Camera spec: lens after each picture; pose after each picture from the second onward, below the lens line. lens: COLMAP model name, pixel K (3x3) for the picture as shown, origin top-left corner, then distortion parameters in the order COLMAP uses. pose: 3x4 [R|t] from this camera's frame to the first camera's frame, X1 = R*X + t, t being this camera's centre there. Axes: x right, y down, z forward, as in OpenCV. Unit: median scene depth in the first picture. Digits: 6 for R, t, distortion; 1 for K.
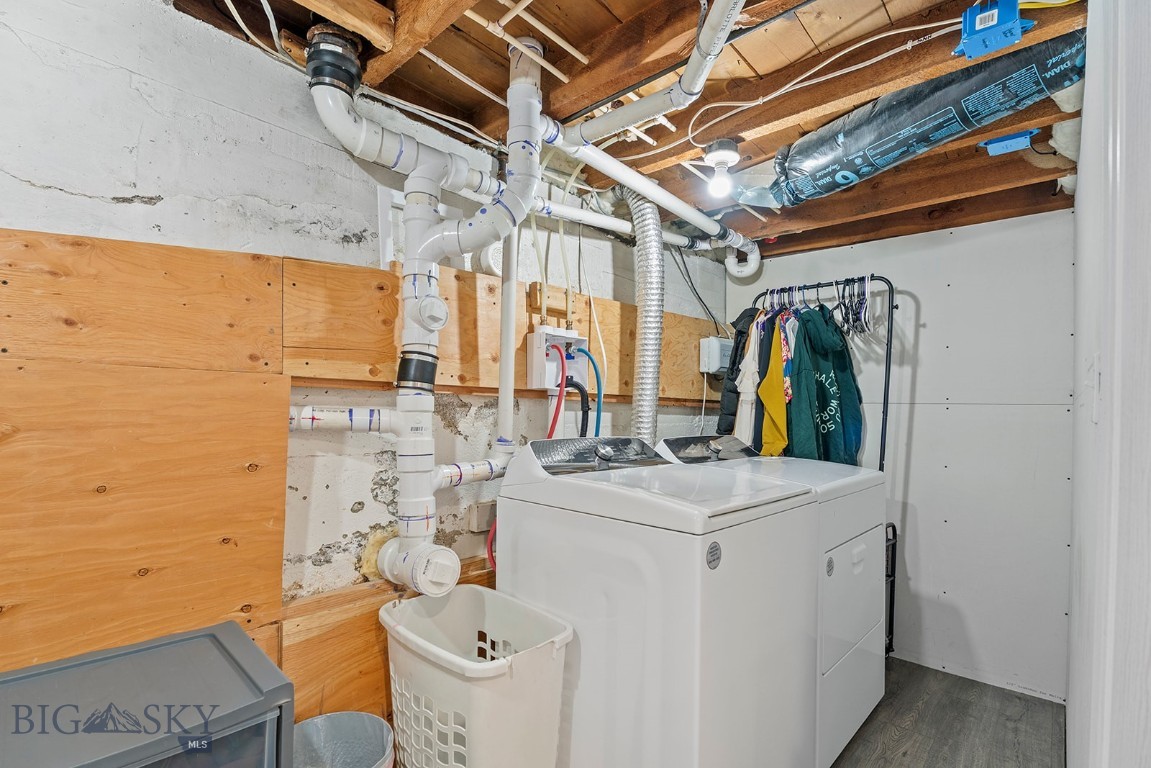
lens RADIAL K [[532.4, 0, 570.3], [0, 532.4, 407.6], [0, 0, 1]] dist [-0.000150, -0.001562]
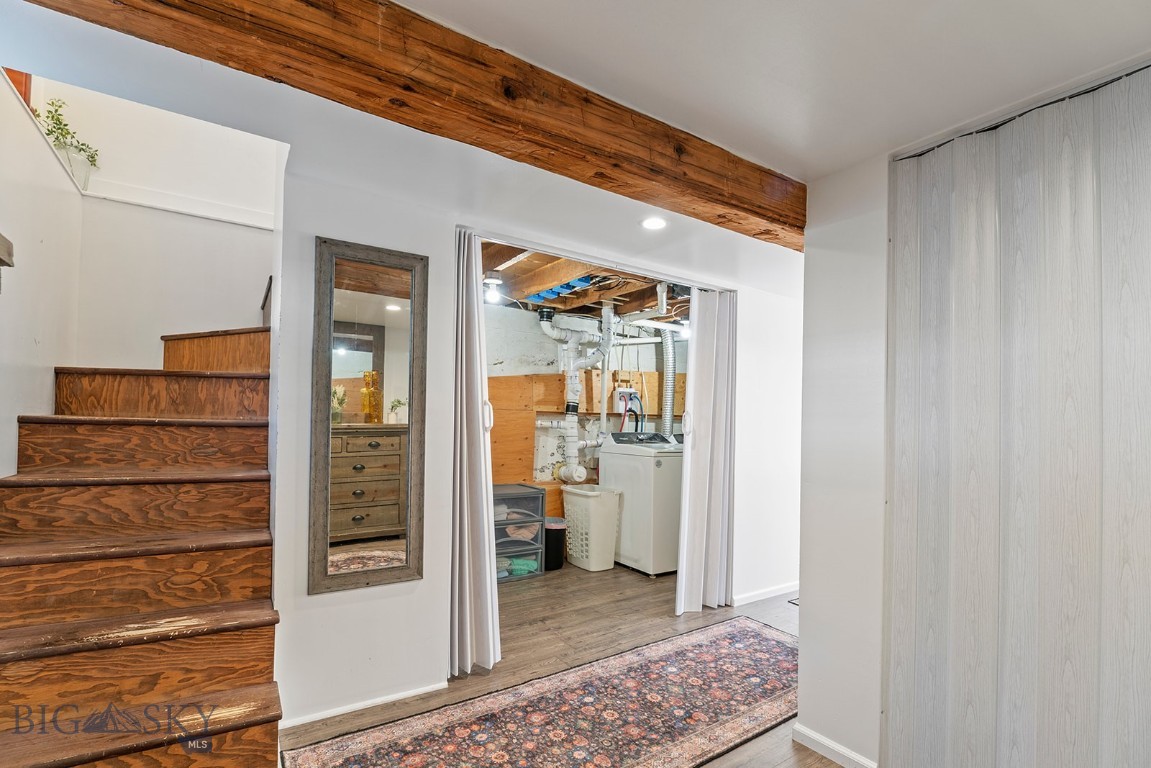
lens RADIAL K [[532.4, 0, 567.6], [0, 532.4, 417.5], [0, 0, 1]] dist [-0.000150, -0.001562]
pose [[0.968973, -0.005369, -0.247110, 0.373855], [0.004513, 0.999982, -0.004029, -0.005011], [0.247127, 0.002788, 0.968979, -1.666732]]
